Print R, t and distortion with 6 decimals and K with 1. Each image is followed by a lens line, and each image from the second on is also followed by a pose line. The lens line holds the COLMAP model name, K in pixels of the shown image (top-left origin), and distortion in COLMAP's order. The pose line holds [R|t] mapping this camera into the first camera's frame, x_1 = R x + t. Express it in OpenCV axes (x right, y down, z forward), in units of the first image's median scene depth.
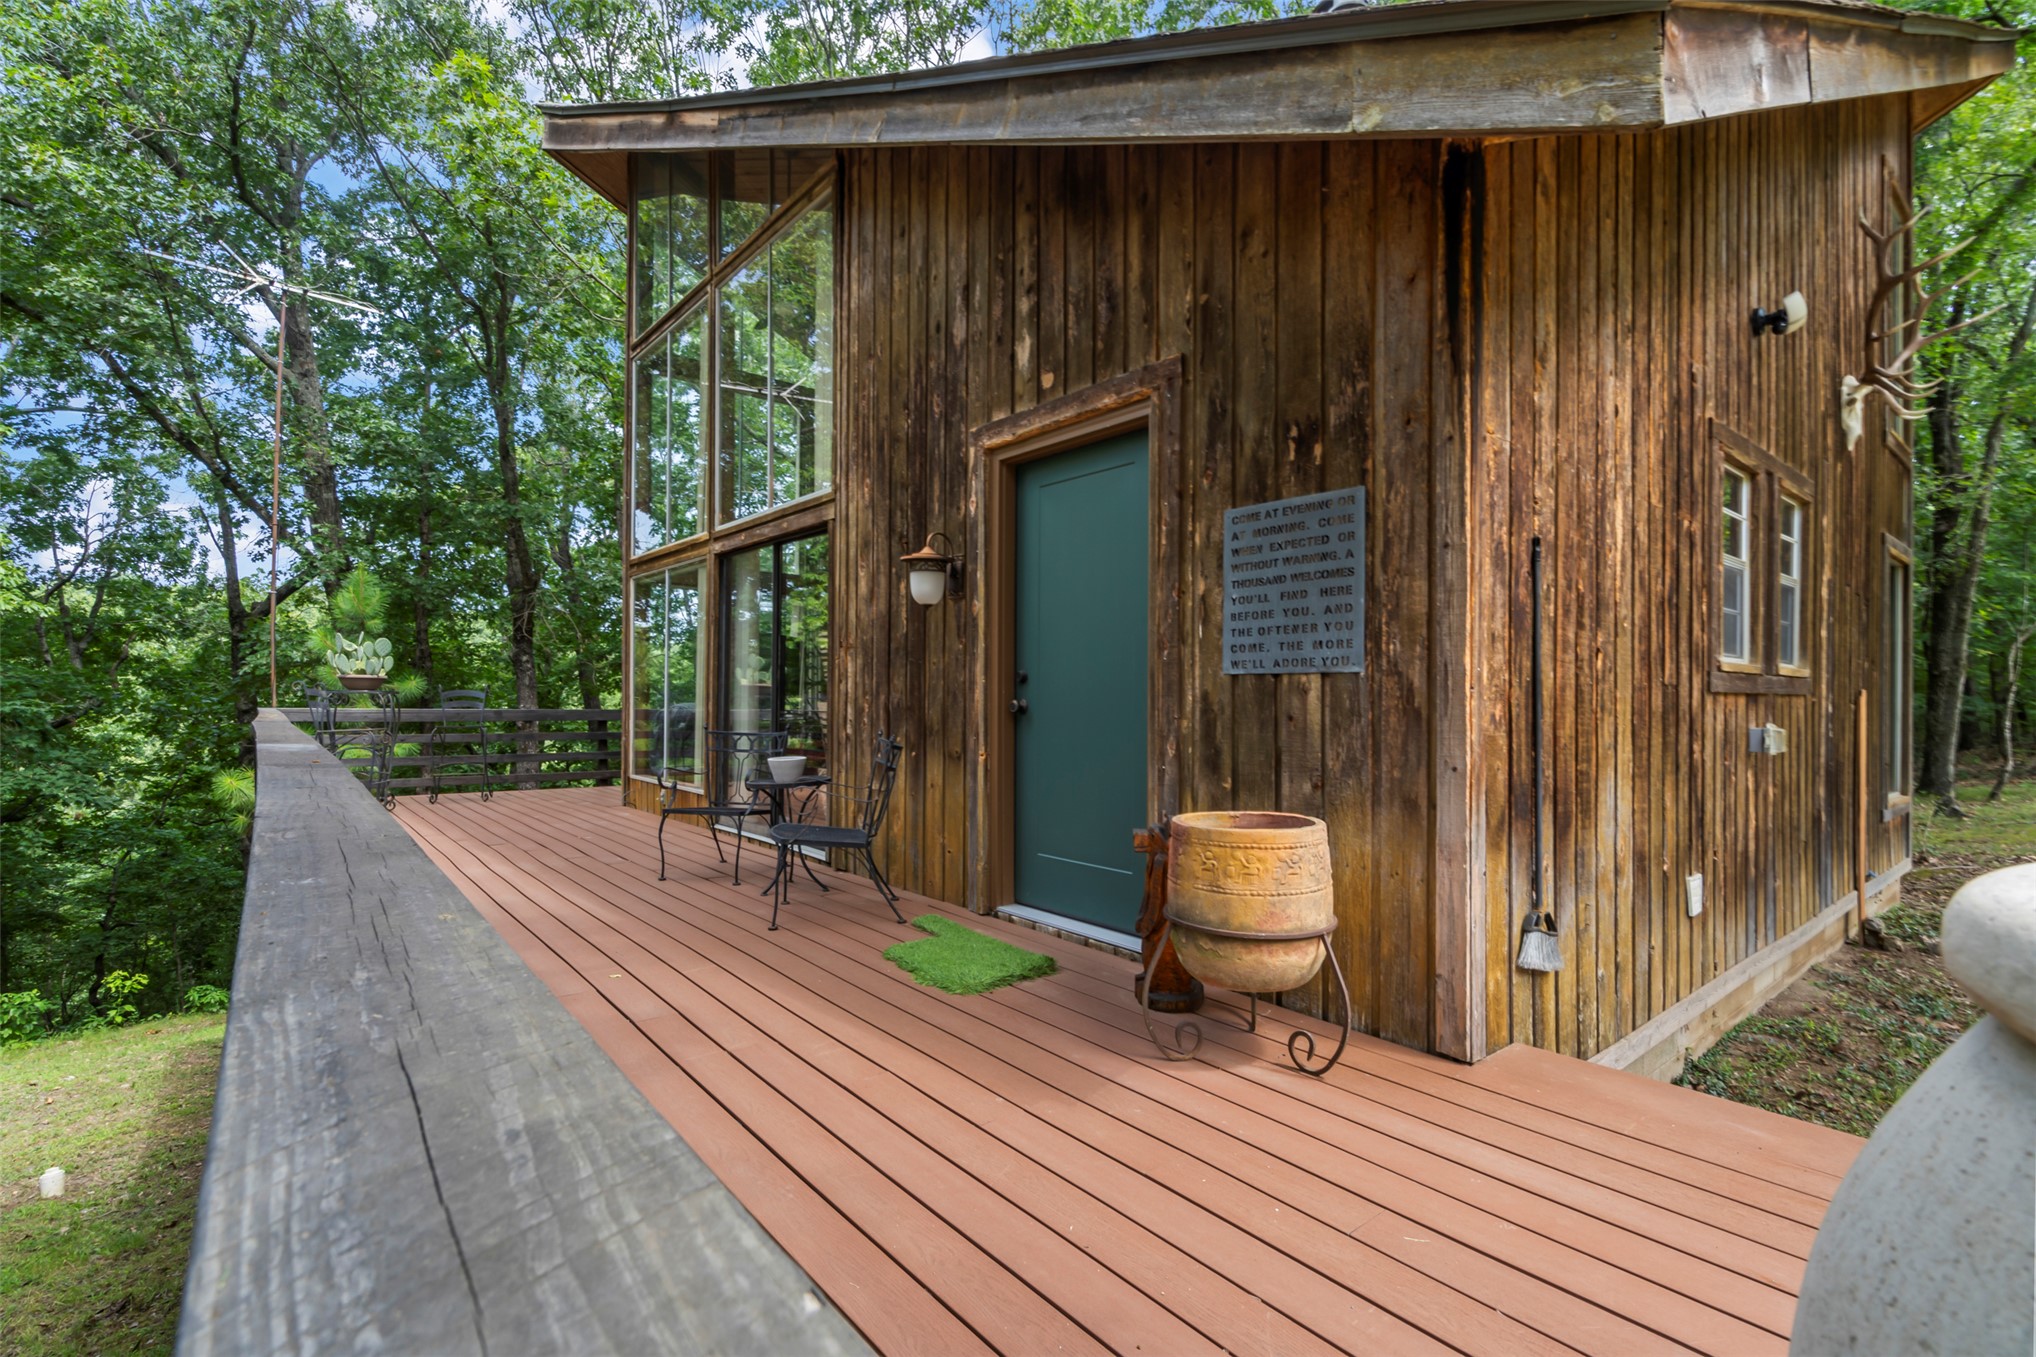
lens RADIAL K [[914.1, 0, 1013.1], [0, 914.1, 675.6], [0, 0, 1]] dist [-0.002234, -0.001135]
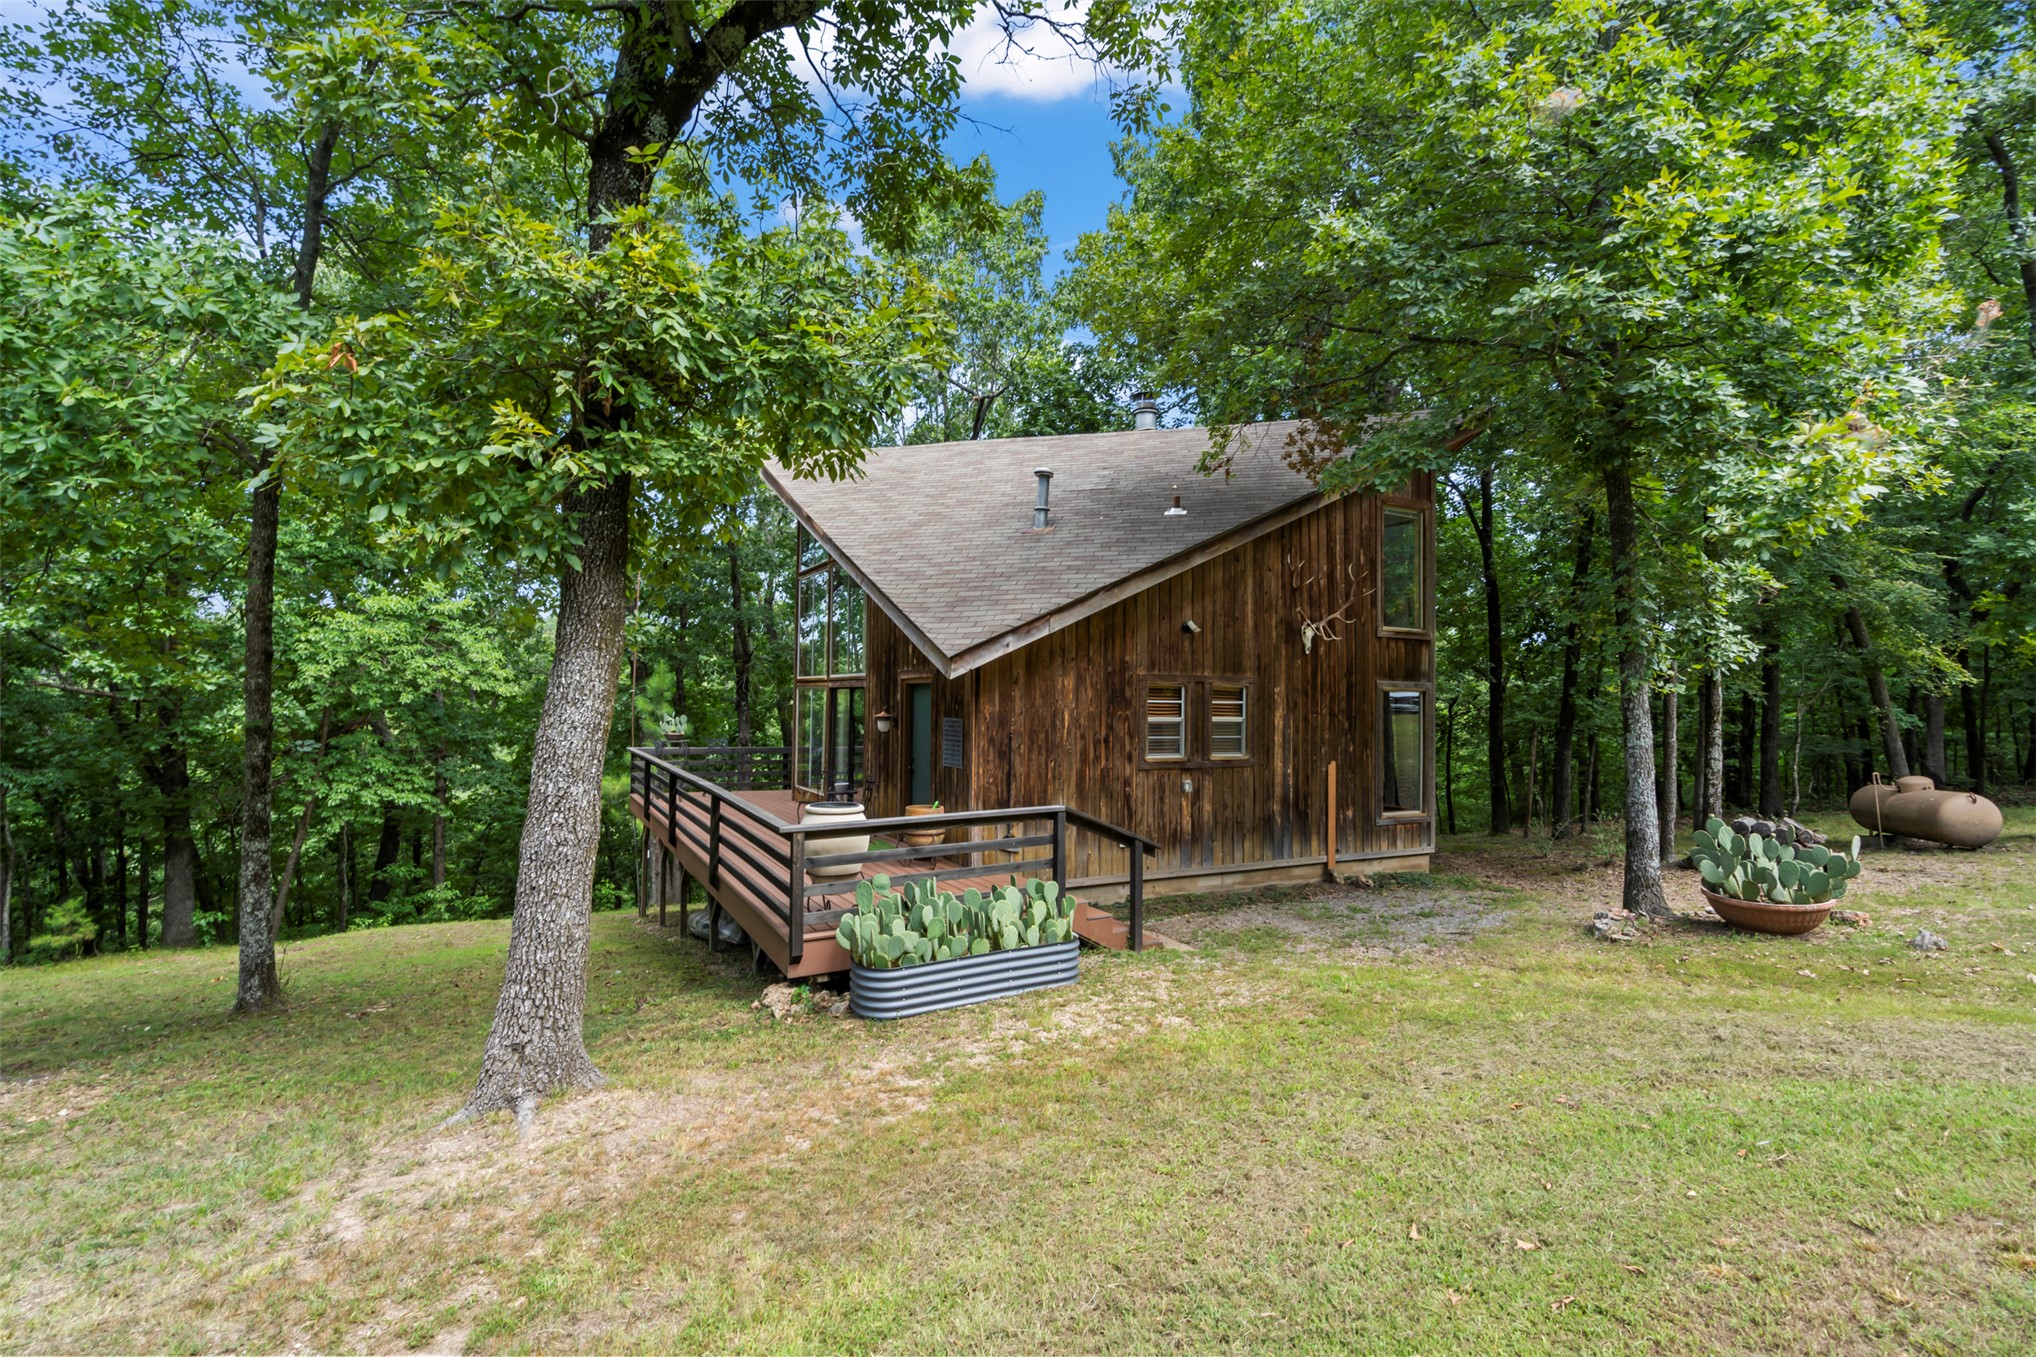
lens RADIAL K [[914.1, 0, 1013.1], [0, 914.1, 675.6], [0, 0, 1]] dist [-0.002234, -0.001135]
pose [[0.980655, 0.002219, -0.195730, 0.472649], [-0.003350, 0.999980, -0.005450, -0.130957], [0.195714, 0.006000, 0.980643, -0.941002]]
